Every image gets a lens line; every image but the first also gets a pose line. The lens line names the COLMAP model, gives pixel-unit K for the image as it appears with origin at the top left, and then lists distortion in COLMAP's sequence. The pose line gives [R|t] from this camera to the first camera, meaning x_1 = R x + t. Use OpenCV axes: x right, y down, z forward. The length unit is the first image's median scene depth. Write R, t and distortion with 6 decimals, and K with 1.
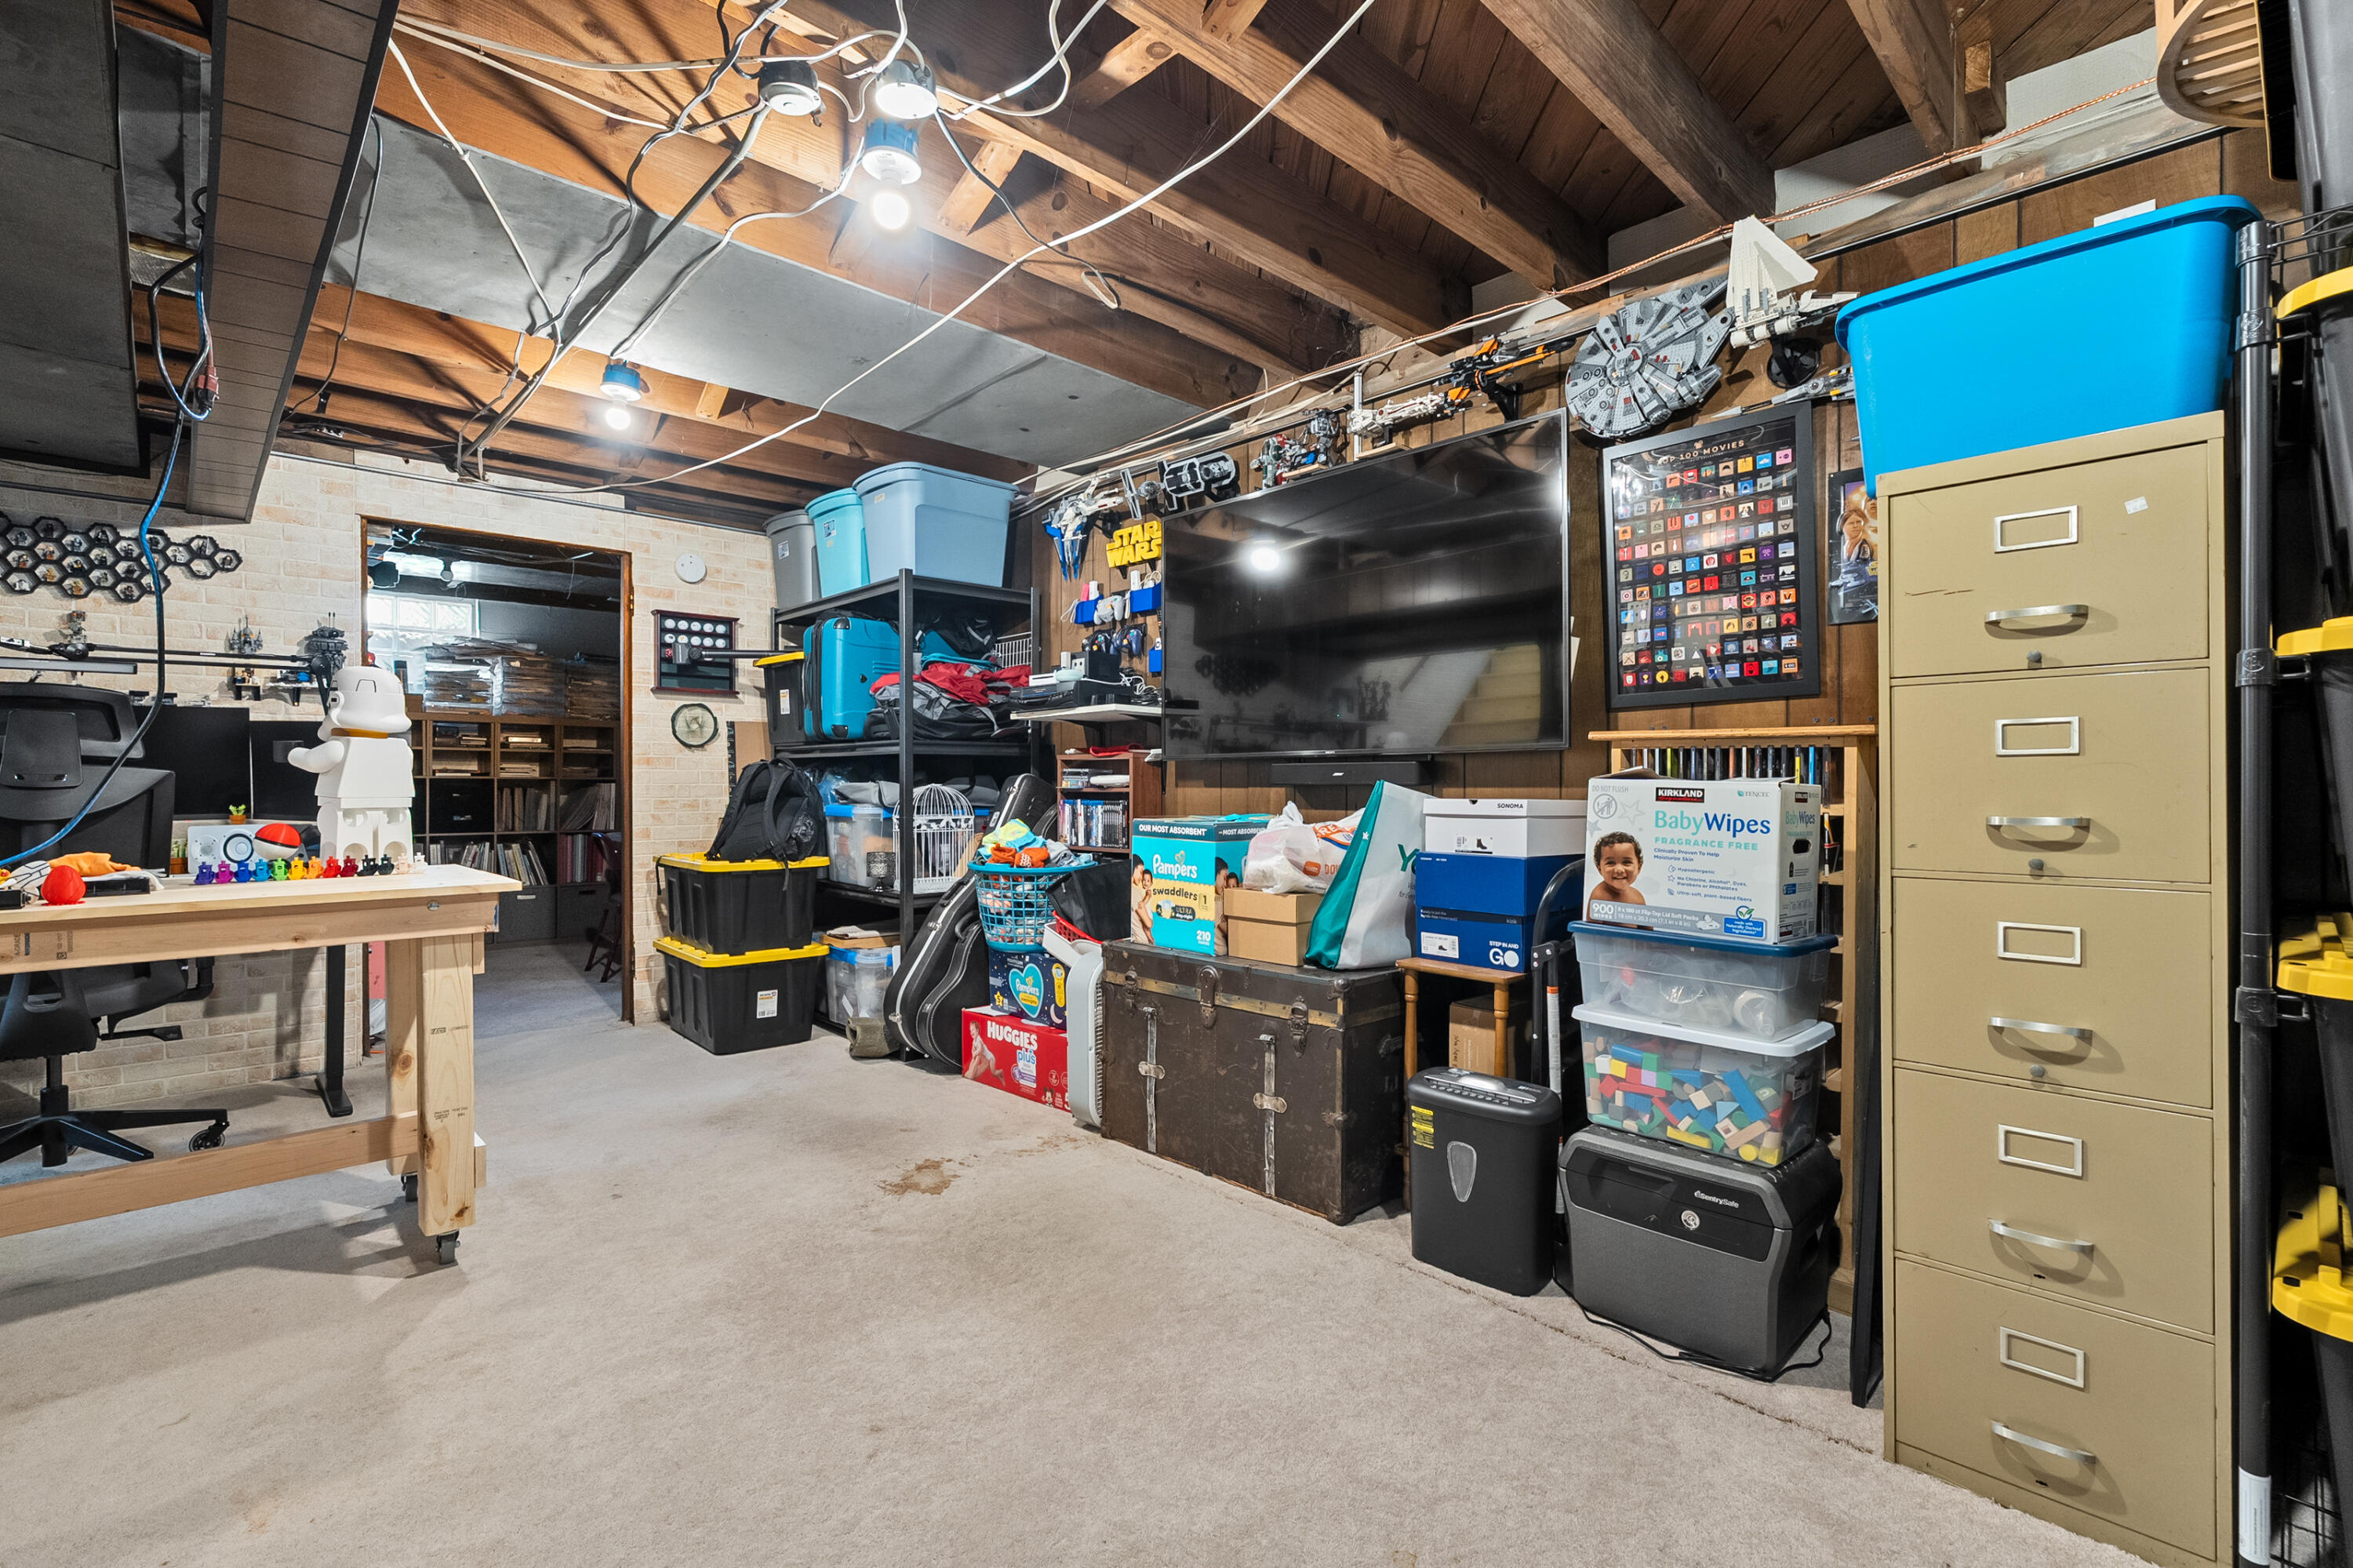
lens RADIAL K [[1062.6, 0, 1180.1], [0, 1062.6, 772.6], [0, 0, 1]] dist [-0.002531, 0.001069]
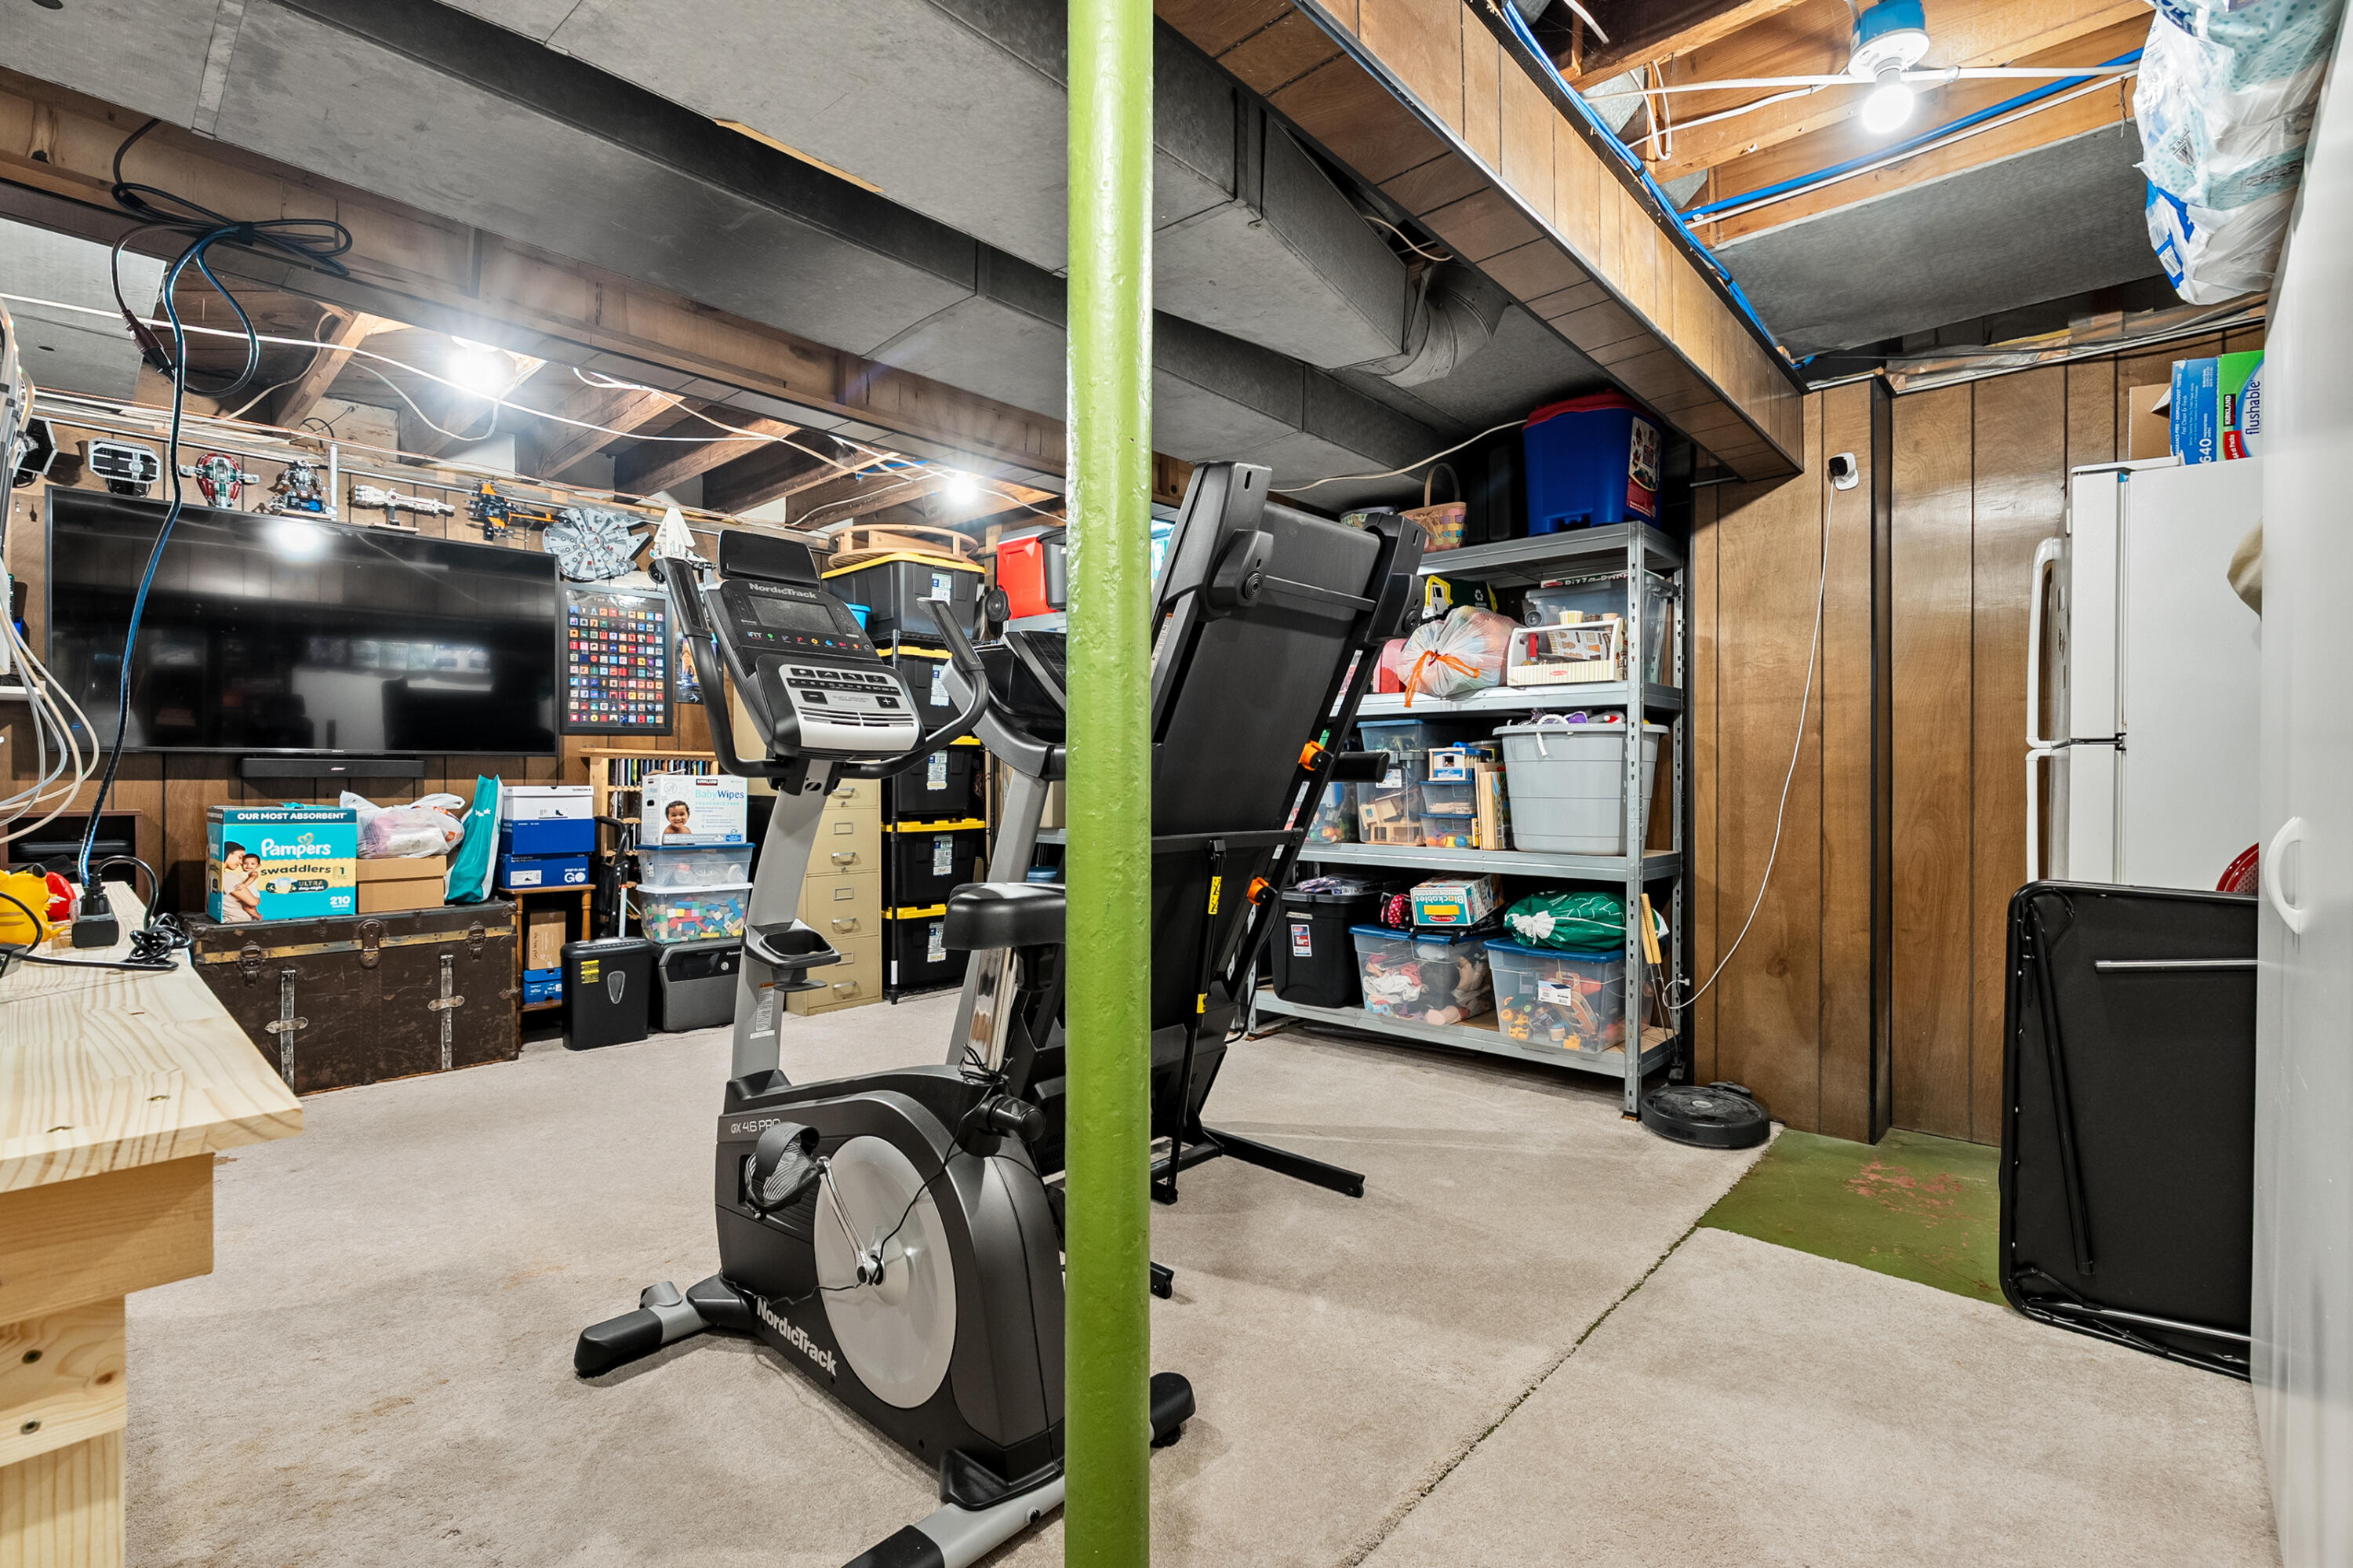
lens RADIAL K [[1062.6, 0, 1180.1], [0, 1062.6, 772.6], [0, 0, 1]] dist [-0.002531, 0.001069]
pose [[-0.078118, 0.007794, 0.996914, -1.434741], [-0.010232, 0.999911, -0.008620, 0.007905], [-0.996892, -0.010874, -0.078031, 0.148333]]
